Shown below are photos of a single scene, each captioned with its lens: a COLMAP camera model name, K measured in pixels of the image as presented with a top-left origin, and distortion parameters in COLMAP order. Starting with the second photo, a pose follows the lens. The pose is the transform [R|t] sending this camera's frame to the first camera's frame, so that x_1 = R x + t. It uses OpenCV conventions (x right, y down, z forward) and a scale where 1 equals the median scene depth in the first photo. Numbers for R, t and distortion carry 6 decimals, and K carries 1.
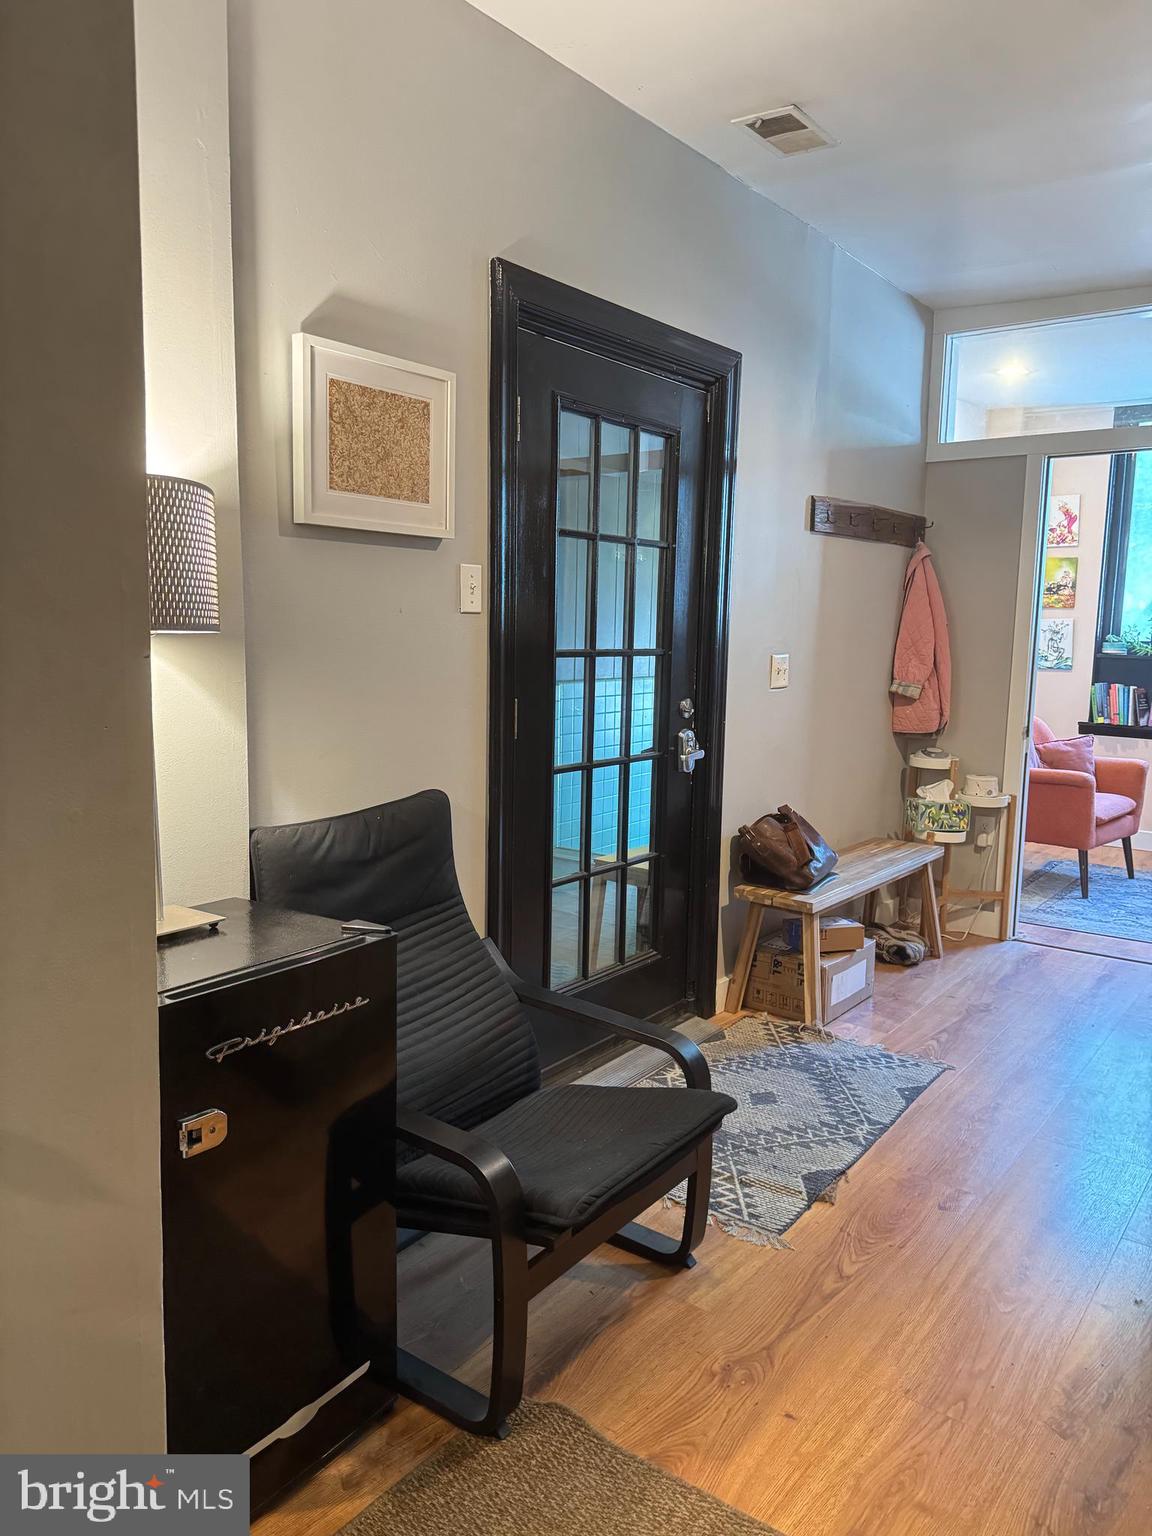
lens RADIAL K [[1075.3, 0, 573.8], [0, 1075.3, 771.1], [0, 0, 1]] dist [0.148385, -0.254821]
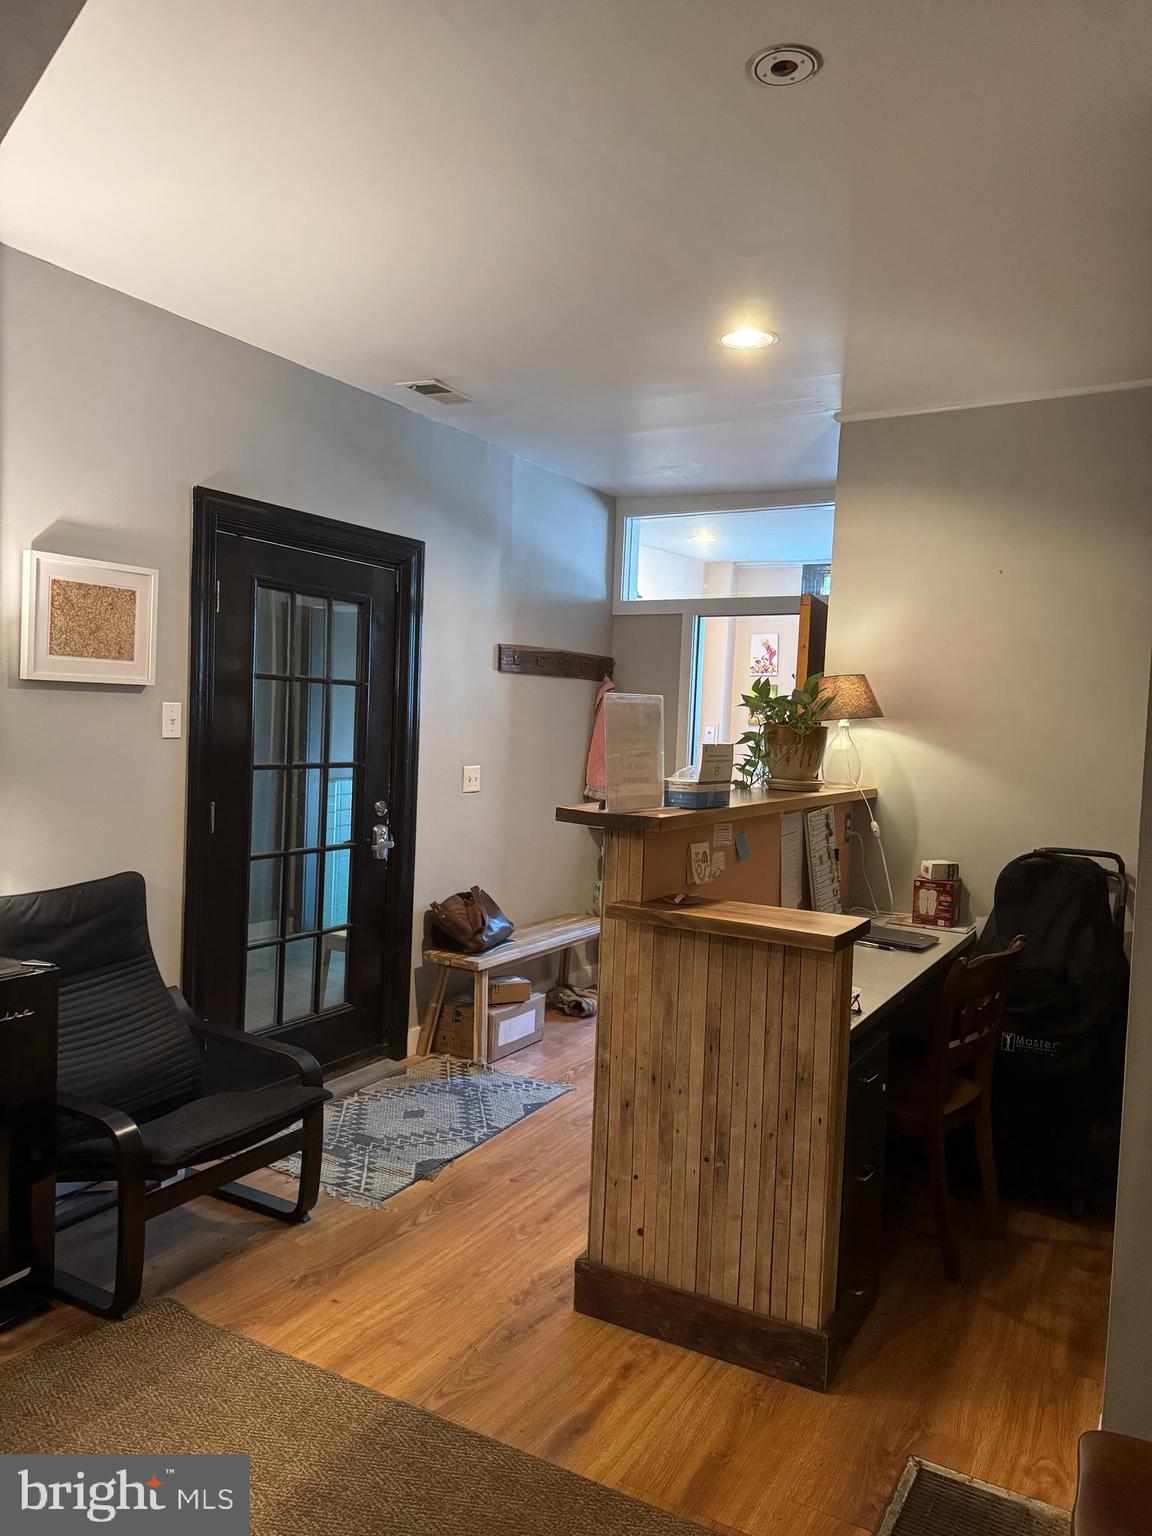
lens RADIAL K [[1075.3, 0, 573.8], [0, 1075.3, 771.1], [0, 0, 1]] dist [0.148385, -0.254821]
pose [[0.992267, 0.016535, 0.123017, 0.159682], [-0.006578, 0.996700, -0.080910, -0.000711], [-0.123949, 0.079475, 0.989101, -0.269913]]
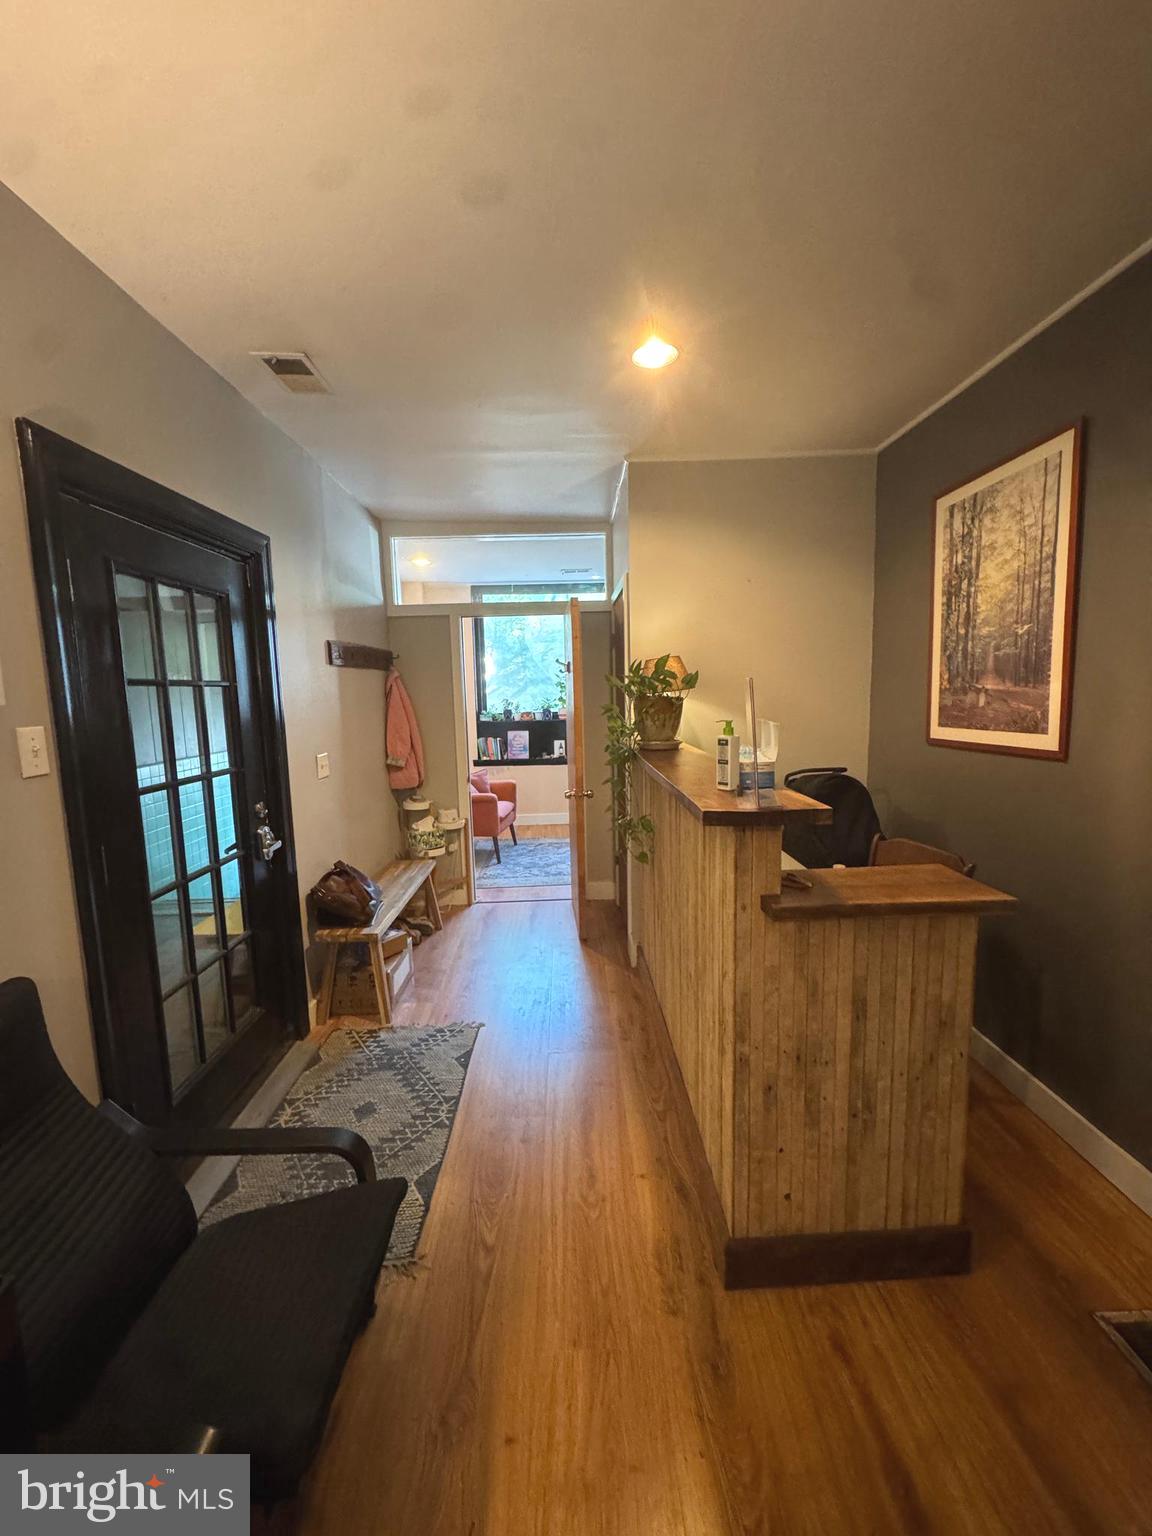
lens RADIAL K [[614.5, 0, 577.6], [0, 614.5, 765.7], [0, 0, 1]] dist [-0.001626, -0.000032]
pose [[0.781934, -0.113870, 0.612873, -0.036506], [0.121107, 0.992191, 0.029832, -0.079599], [-0.611484, 0.050896, 0.789618, 0.190449]]
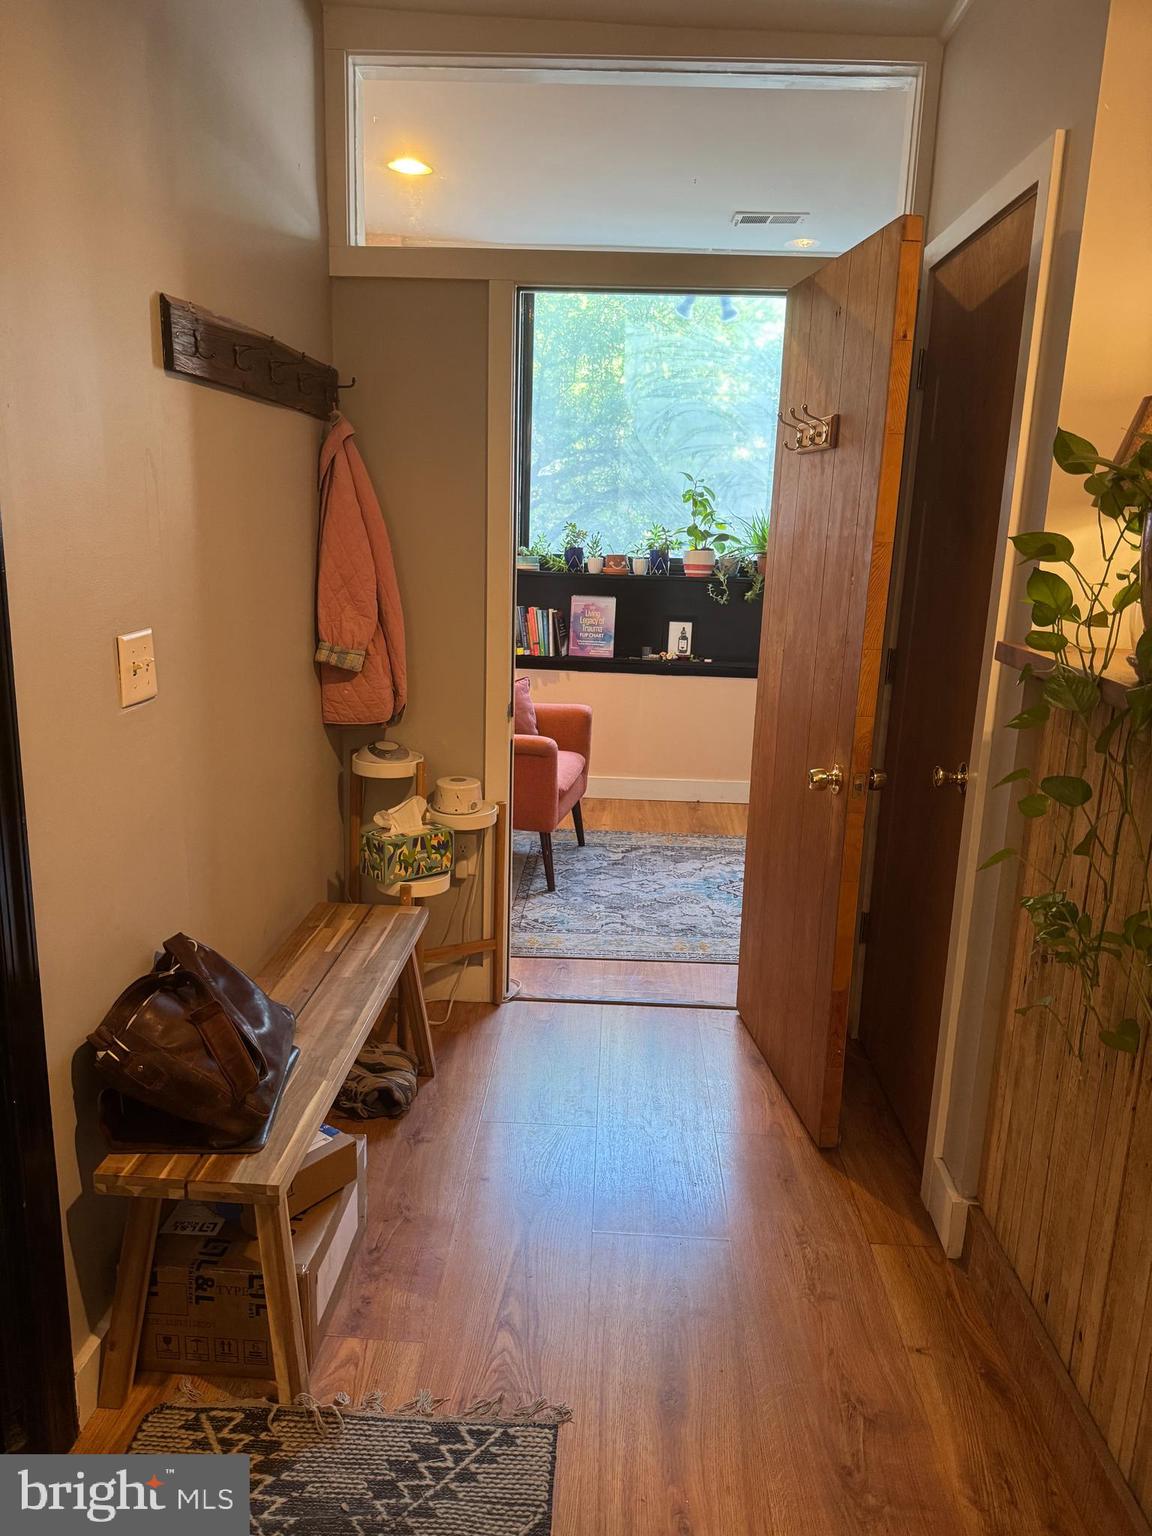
lens RADIAL K [[1075.3, 0, 573.8], [0, 1075.3, 771.1], [0, 0, 1]] dist [0.148385, -0.254821]
pose [[0.822072, -0.121999, 0.556160, 0.078092], [0.061333, 0.990066, 0.126522, -0.099971], [-0.566071, -0.069899, 0.821388, 0.512607]]
